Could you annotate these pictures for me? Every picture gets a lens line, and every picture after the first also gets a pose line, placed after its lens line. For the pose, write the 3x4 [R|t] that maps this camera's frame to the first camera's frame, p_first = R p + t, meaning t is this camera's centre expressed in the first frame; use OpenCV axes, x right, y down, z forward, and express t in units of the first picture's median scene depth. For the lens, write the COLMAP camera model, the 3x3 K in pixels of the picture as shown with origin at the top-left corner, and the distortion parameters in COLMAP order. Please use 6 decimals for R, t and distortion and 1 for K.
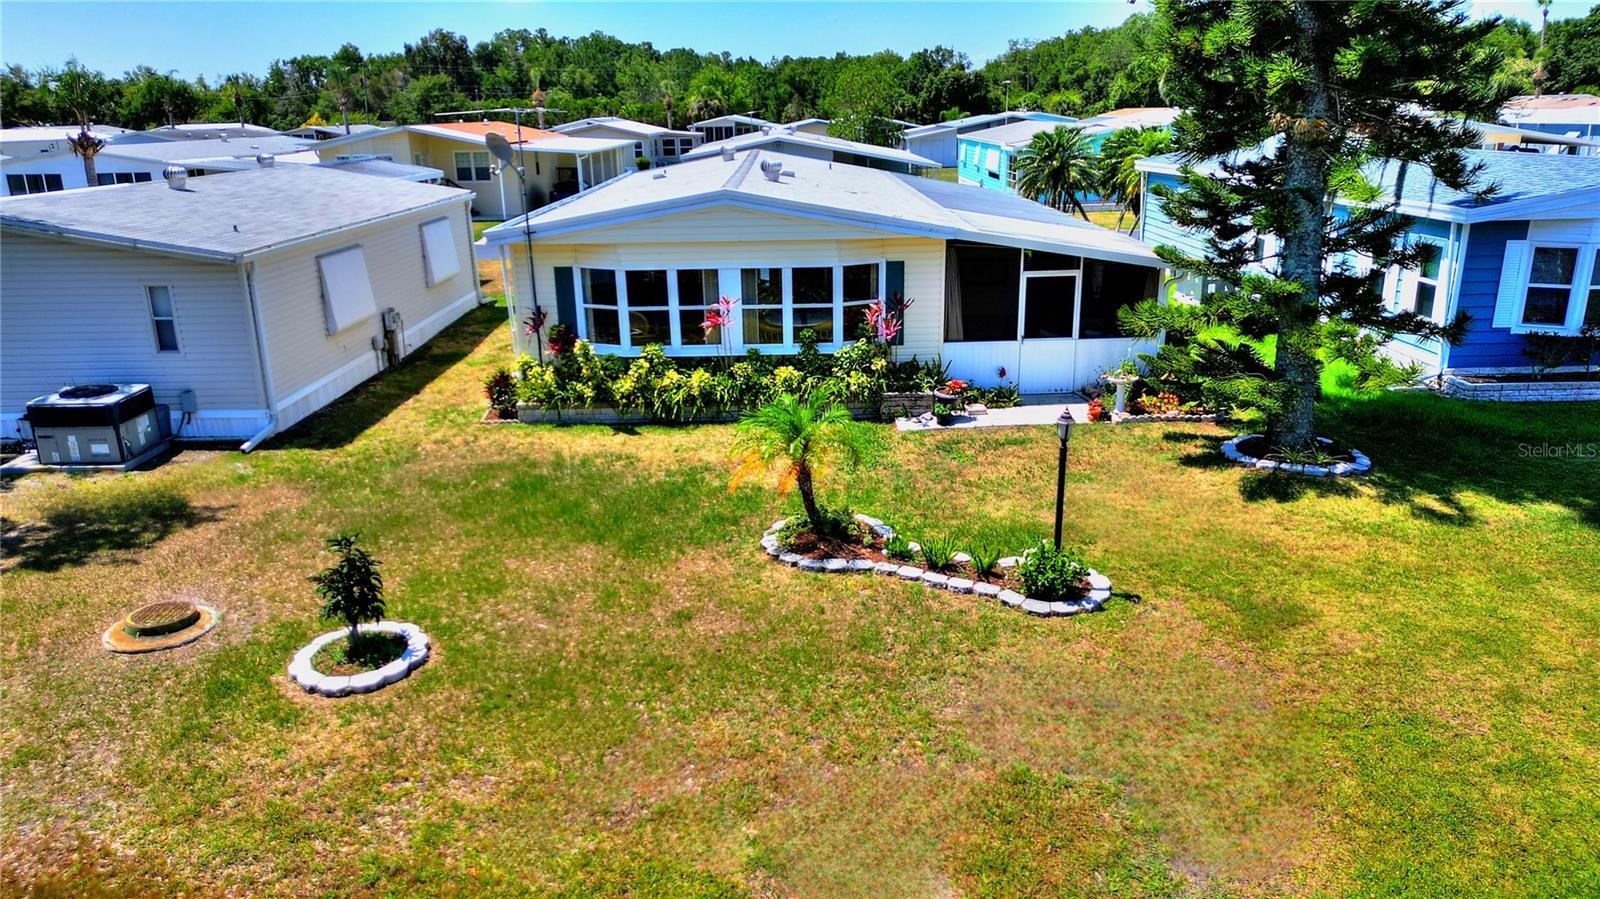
lens RADIAL K [[1115.6, 0, 800.0], [0, 1115.6, 449.5], [0, 0, 1]] dist [0.085779, -0.089961]
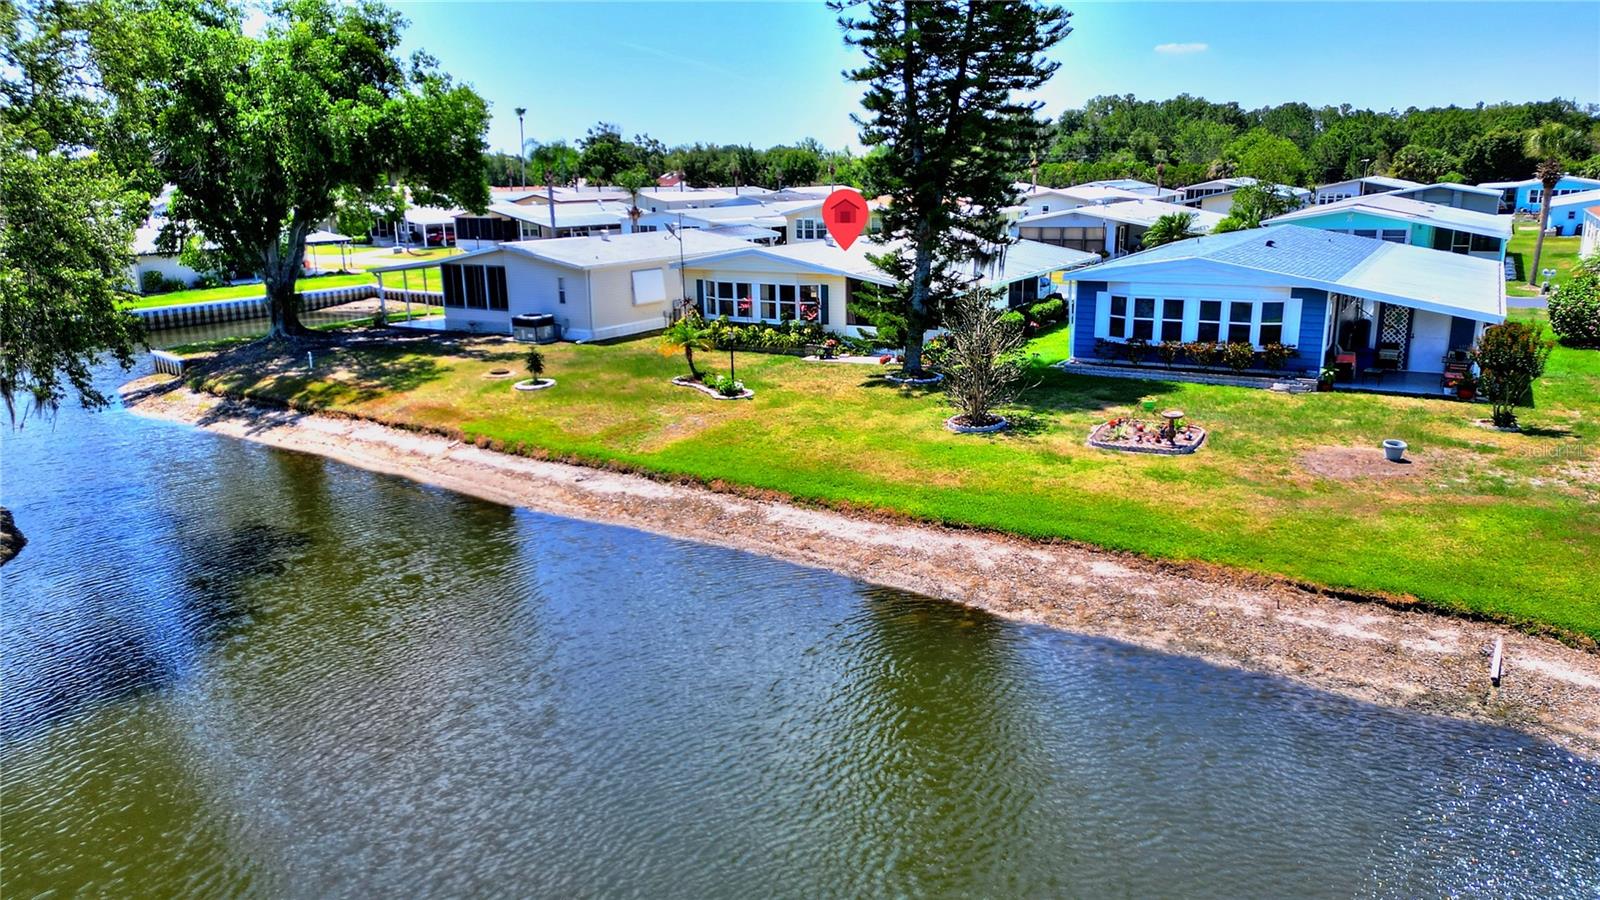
lens RADIAL K [[1115.6, 0, 800.0], [0, 1115.6, 450.0], [0, 0, 1]] dist [0.085779, -0.089961]
pose [[0.853206, 0.129222, -0.505313, 1.170671], [-0.149612, 0.988745, 0.000232, 0.152557], [0.499655, 0.075403, 0.862936, -0.853829]]
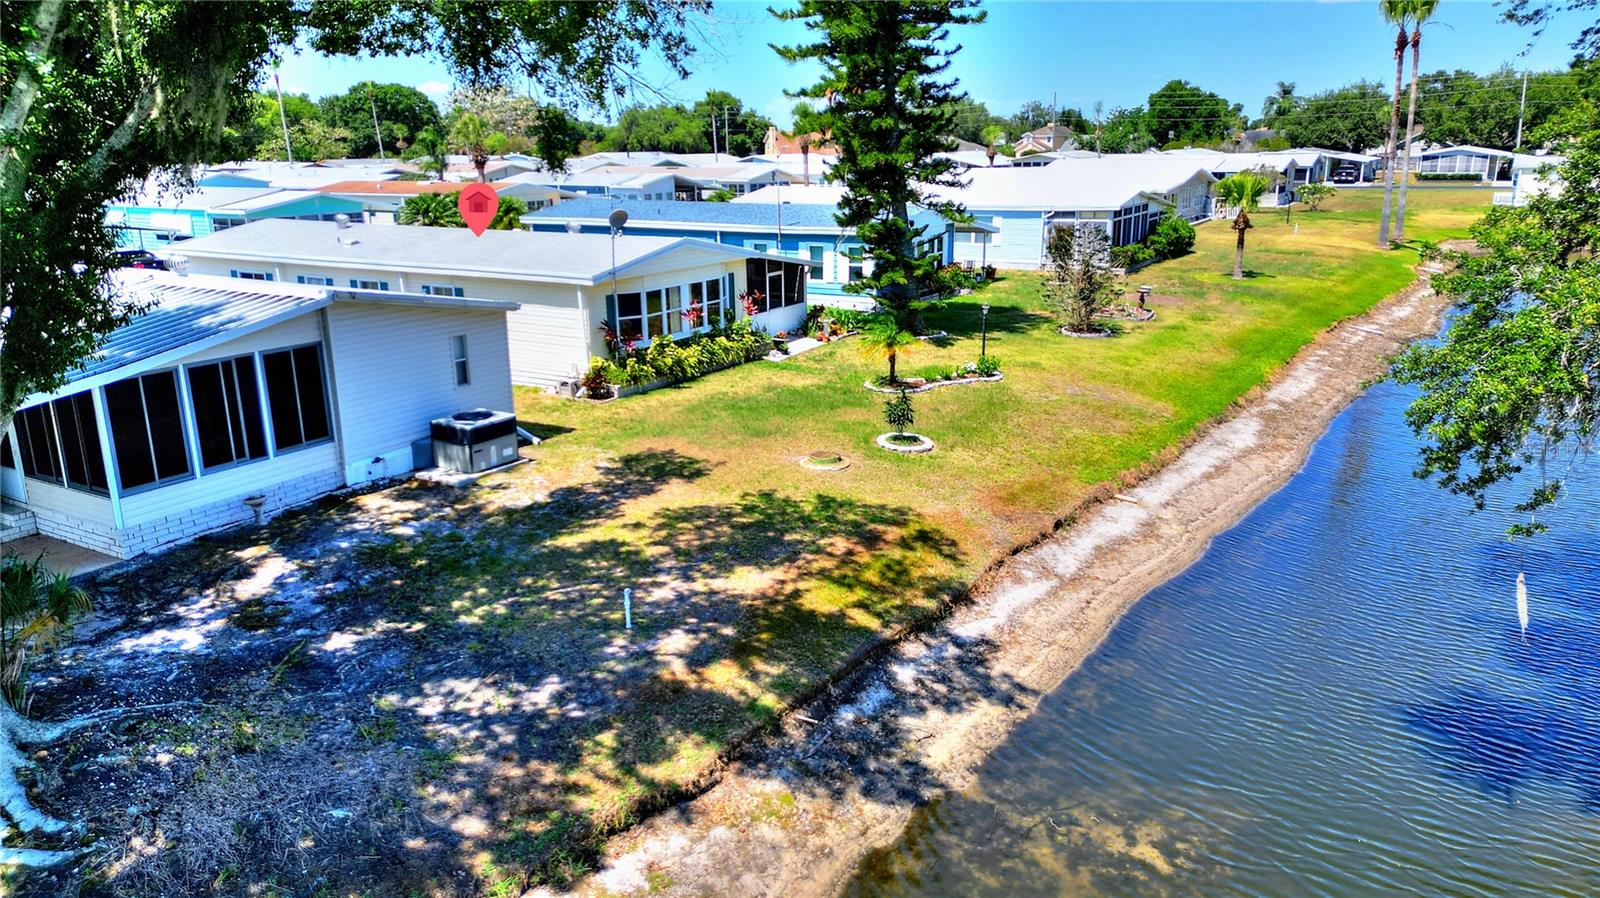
lens RADIAL K [[1115.6, 0, 800.0], [0, 1115.6, 449.0], [0, 0, 1]] dist [0.085779, -0.089961]
pose [[0.547712, -0.213825, 0.808882, -1.370999], [0.232112, 0.967675, 0.098634, -0.049438], [-0.803826, 0.133728, 0.579638, -0.078002]]
